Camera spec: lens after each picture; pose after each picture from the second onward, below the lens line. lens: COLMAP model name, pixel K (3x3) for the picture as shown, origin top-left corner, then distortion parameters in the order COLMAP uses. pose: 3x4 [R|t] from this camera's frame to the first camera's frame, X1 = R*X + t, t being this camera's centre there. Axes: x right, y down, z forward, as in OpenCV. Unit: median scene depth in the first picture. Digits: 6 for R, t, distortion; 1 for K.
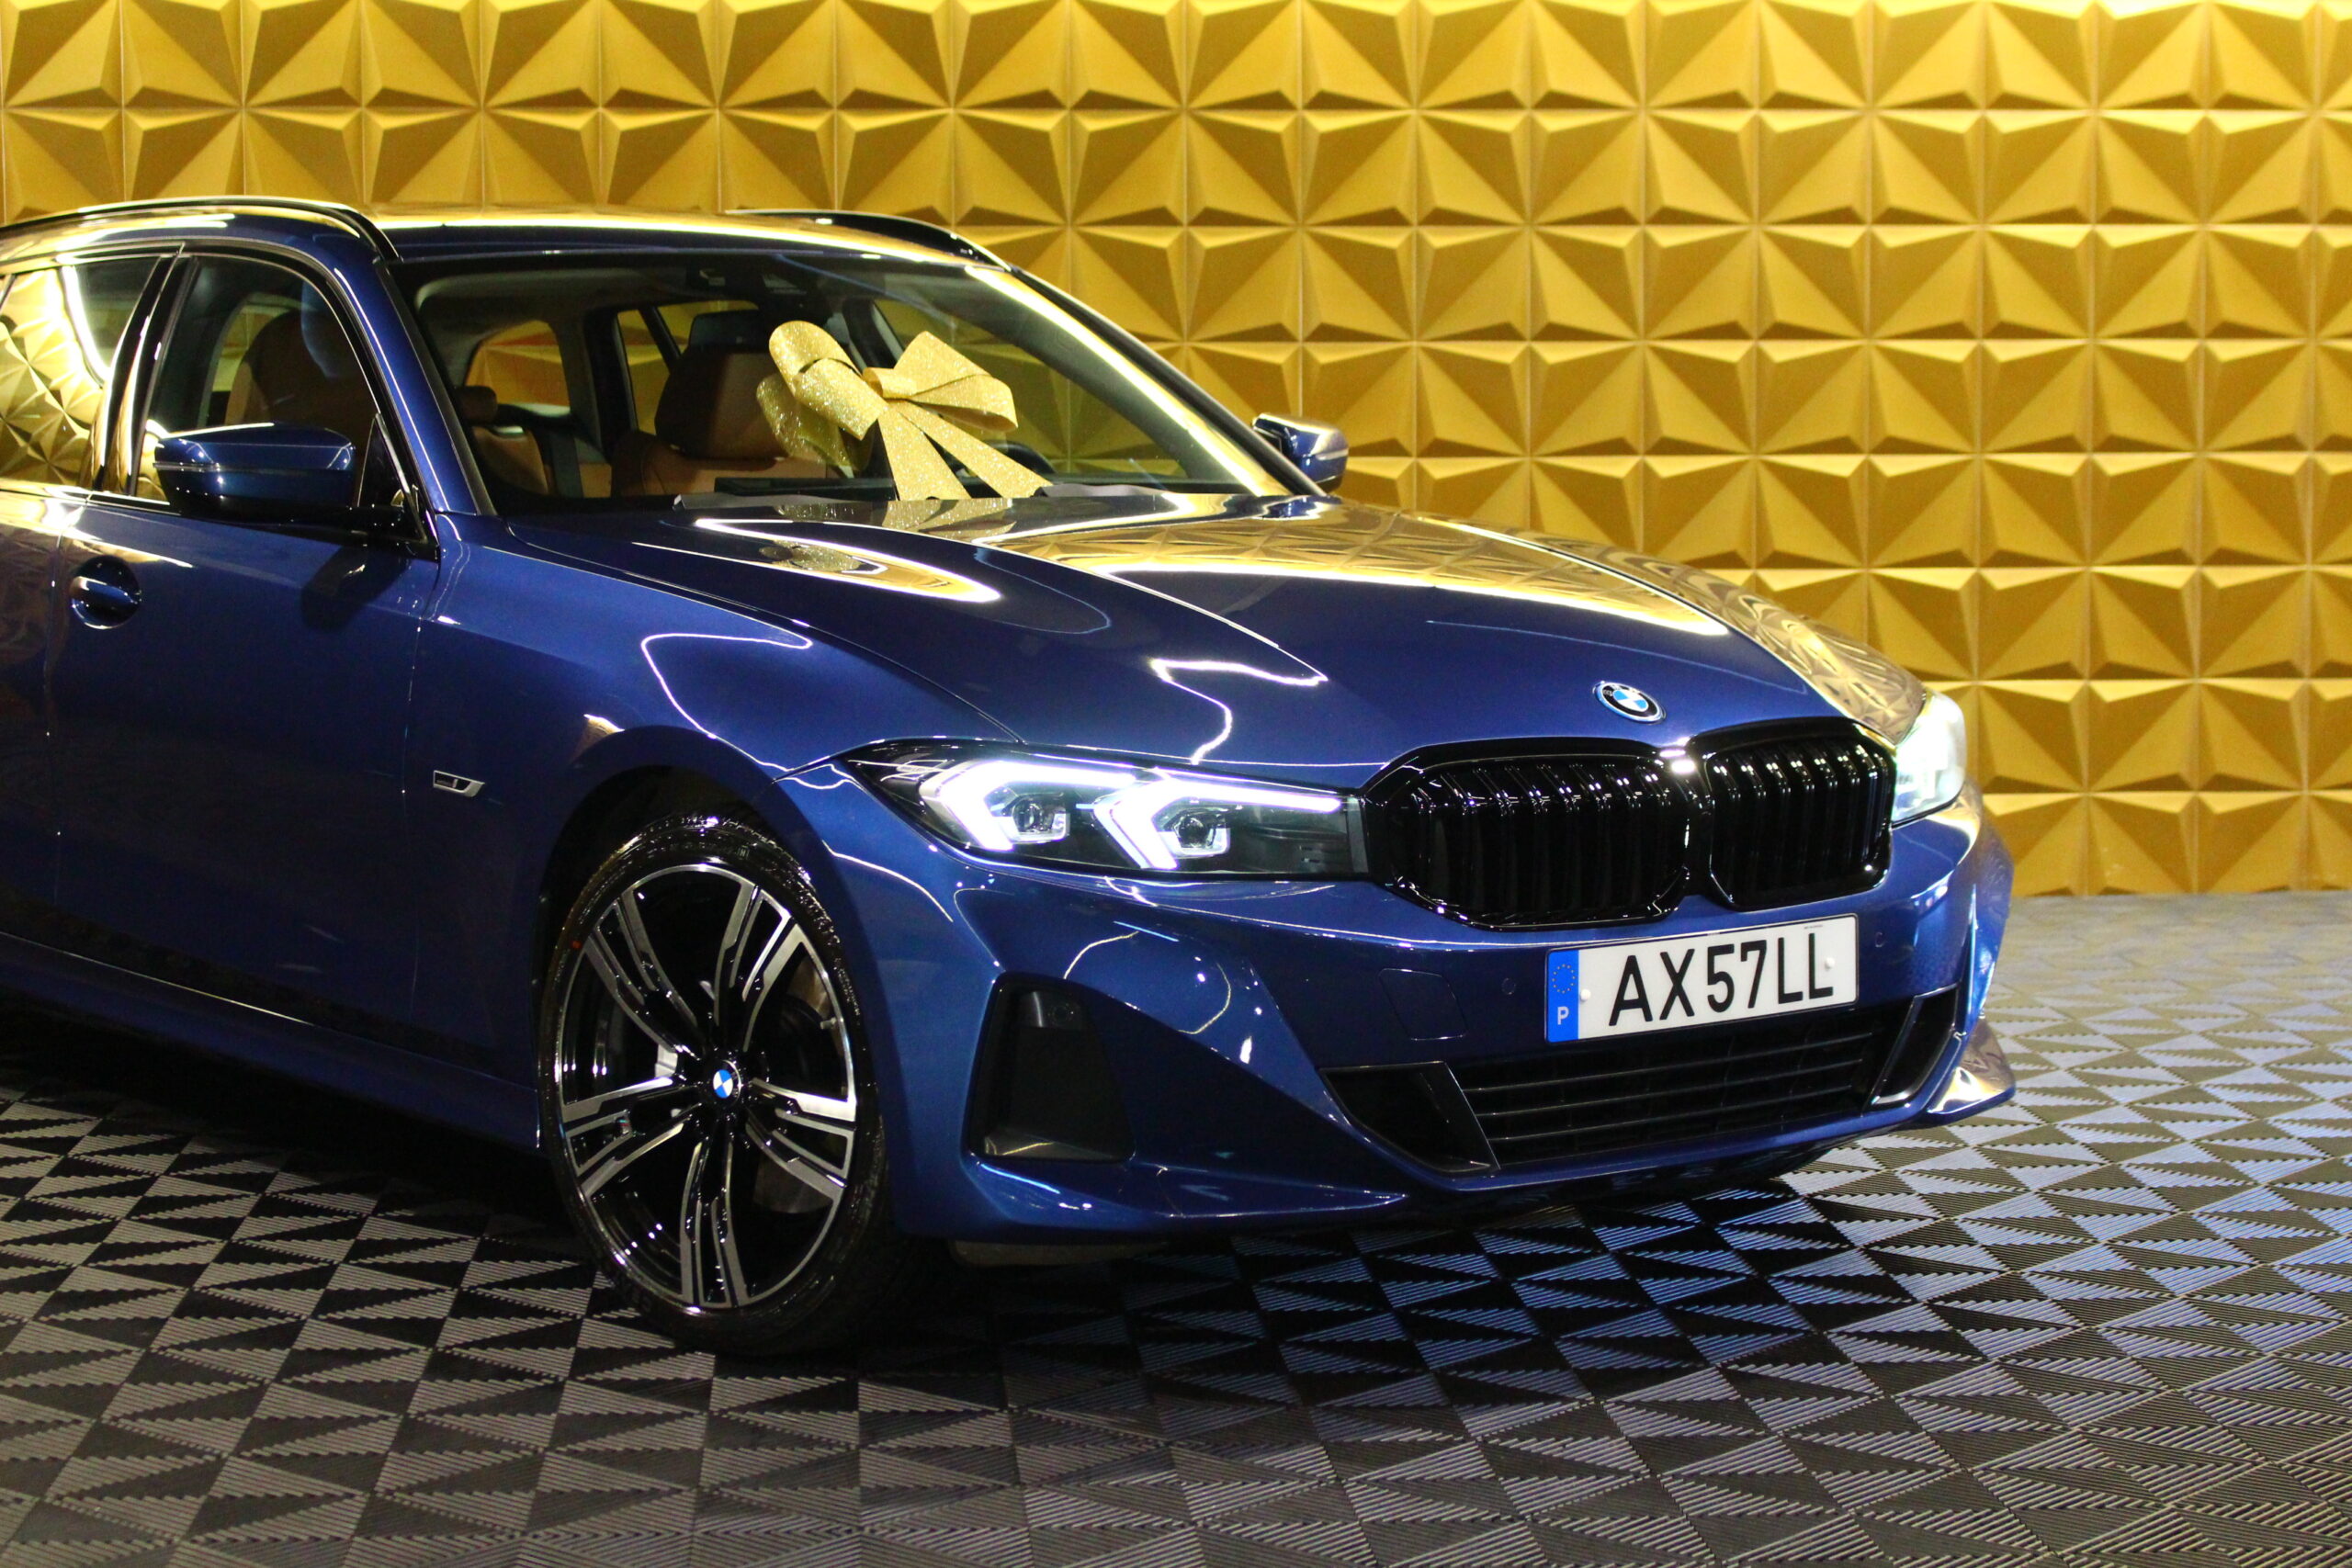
lens RADIAL K [[4197.3, 0, 1176.0], [0, 4197.3, 784.0], [0, 0, 1]] dist [-0.014075, 0.172582]
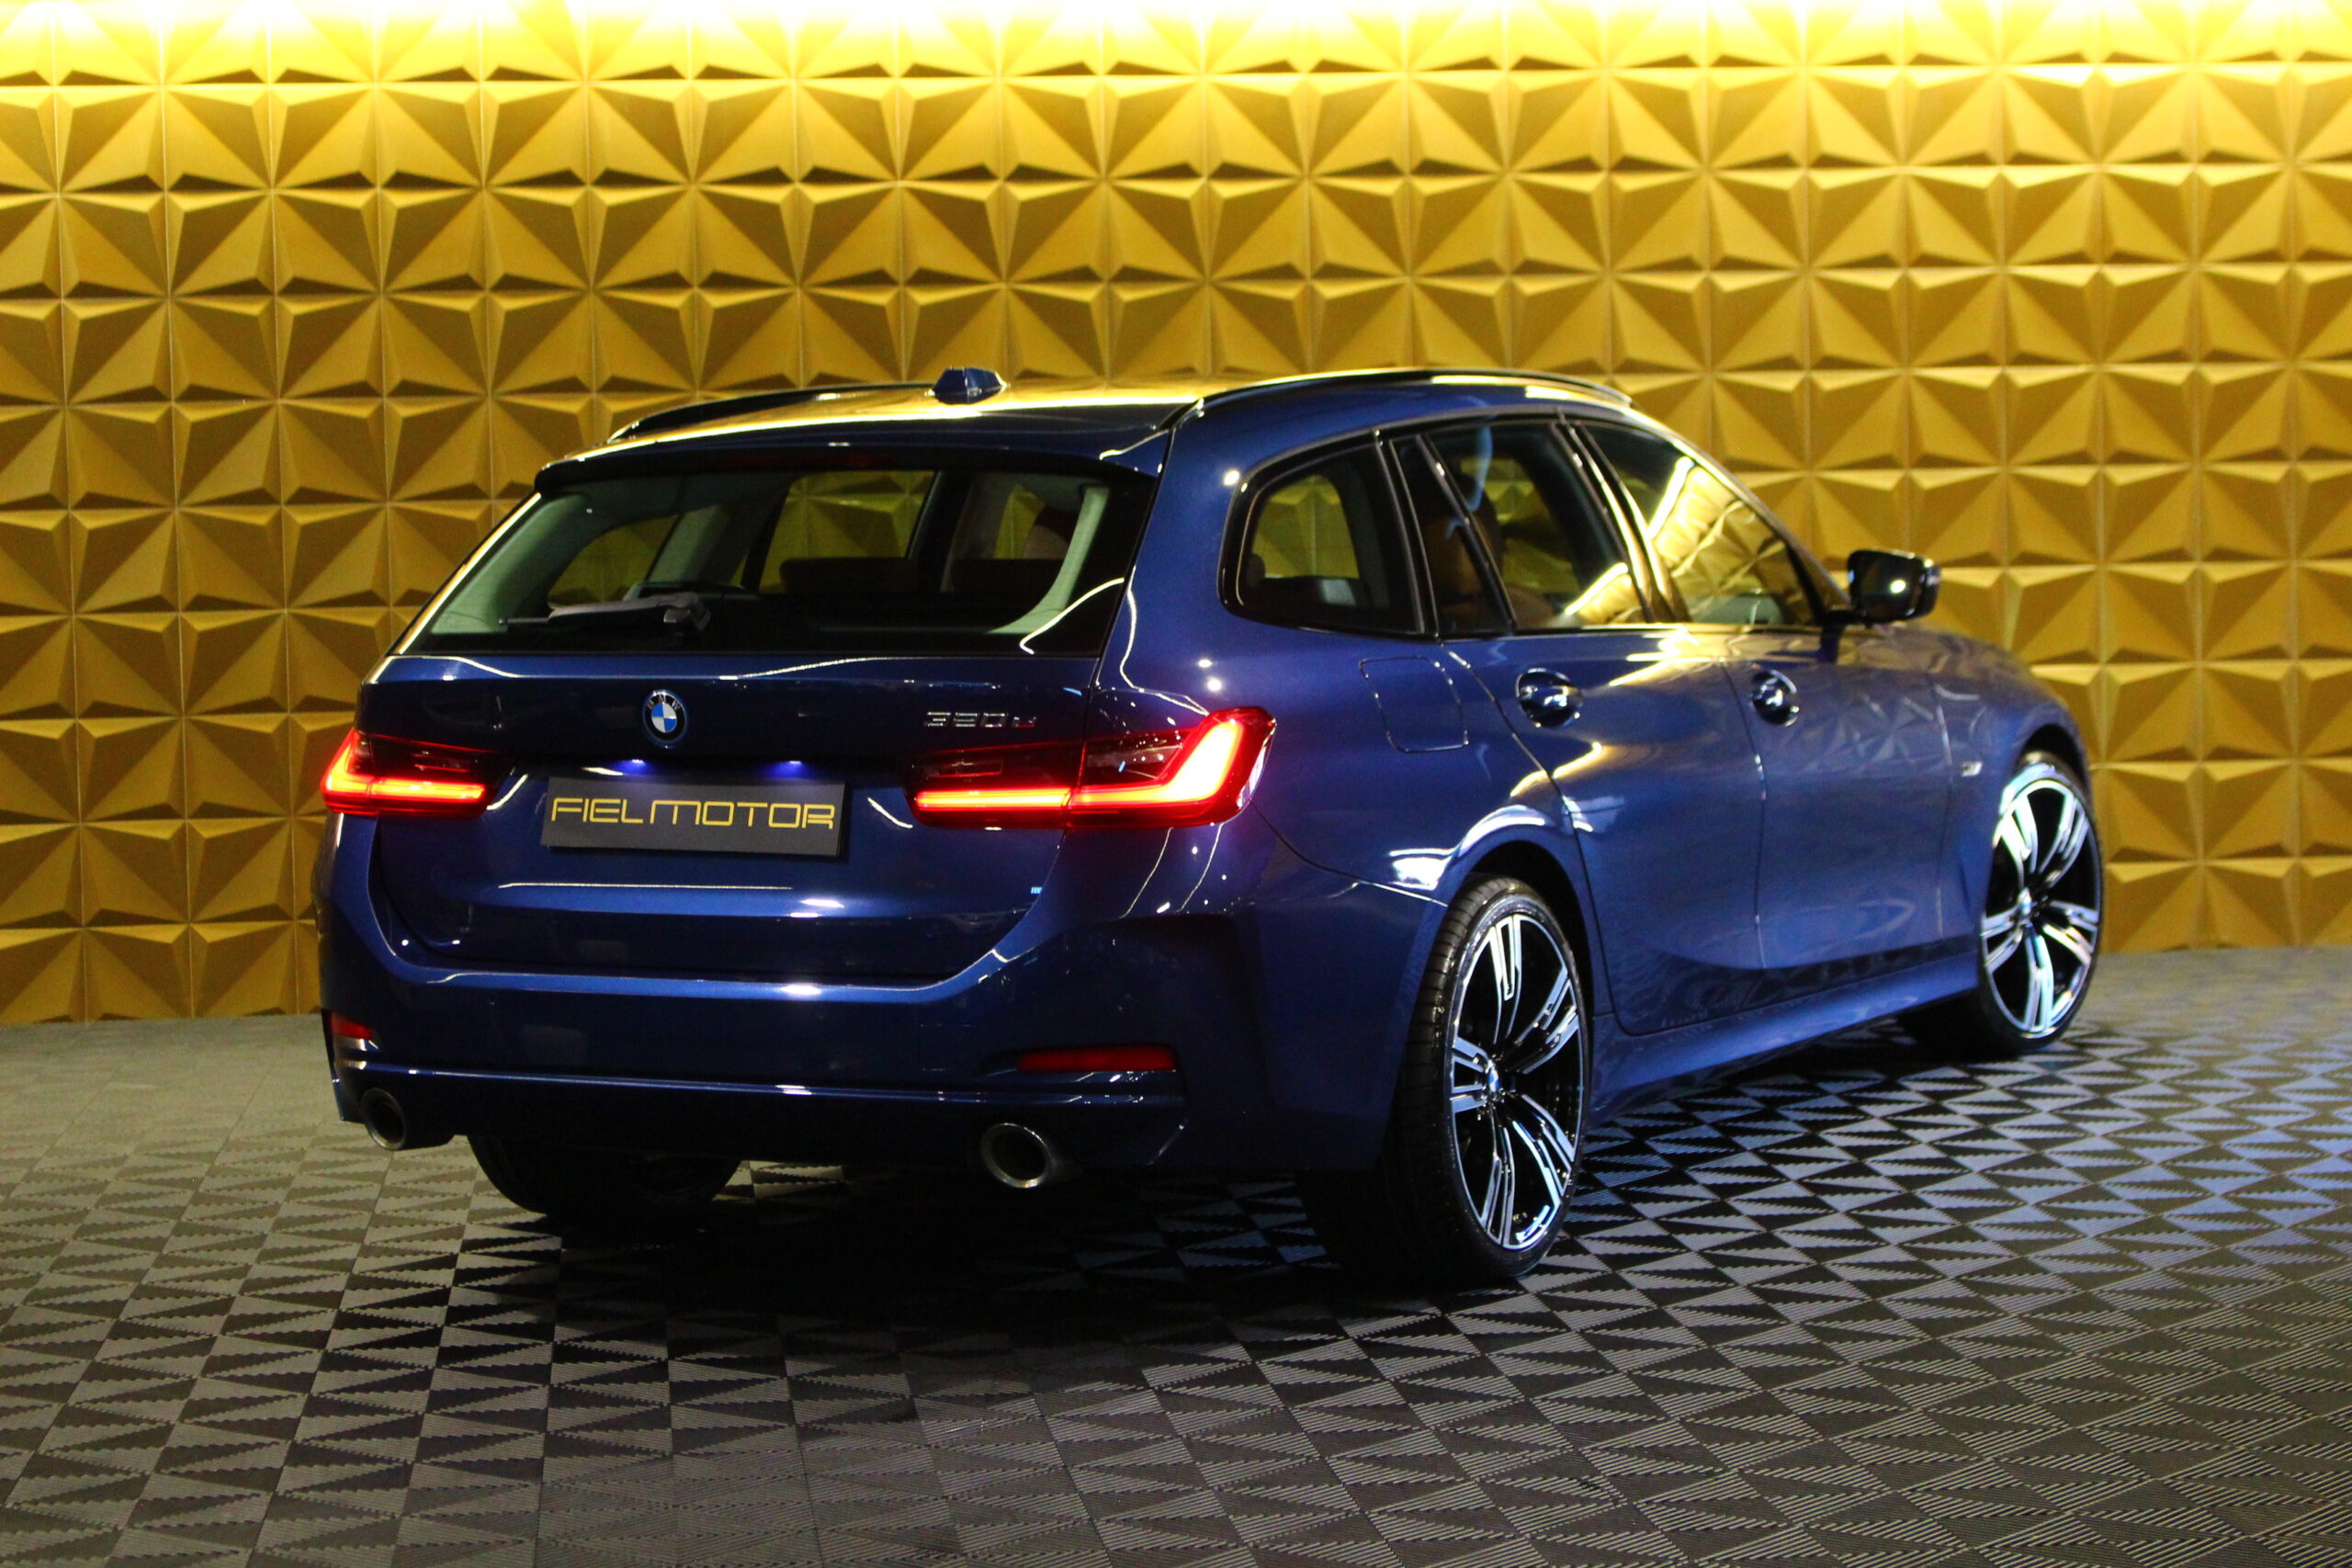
lens RADIAL K [[4766.9, 0, 1176.0], [0, 4766.9, 784.0], [0, 0, 1]] dist [0.016180, 0.253545]
pose [[0.998963, -0.019368, 0.041206, -0.064075], [0.020435, 0.999463, -0.025622, 0.008729], [-0.040688, 0.026438, 0.998822, -0.294401]]
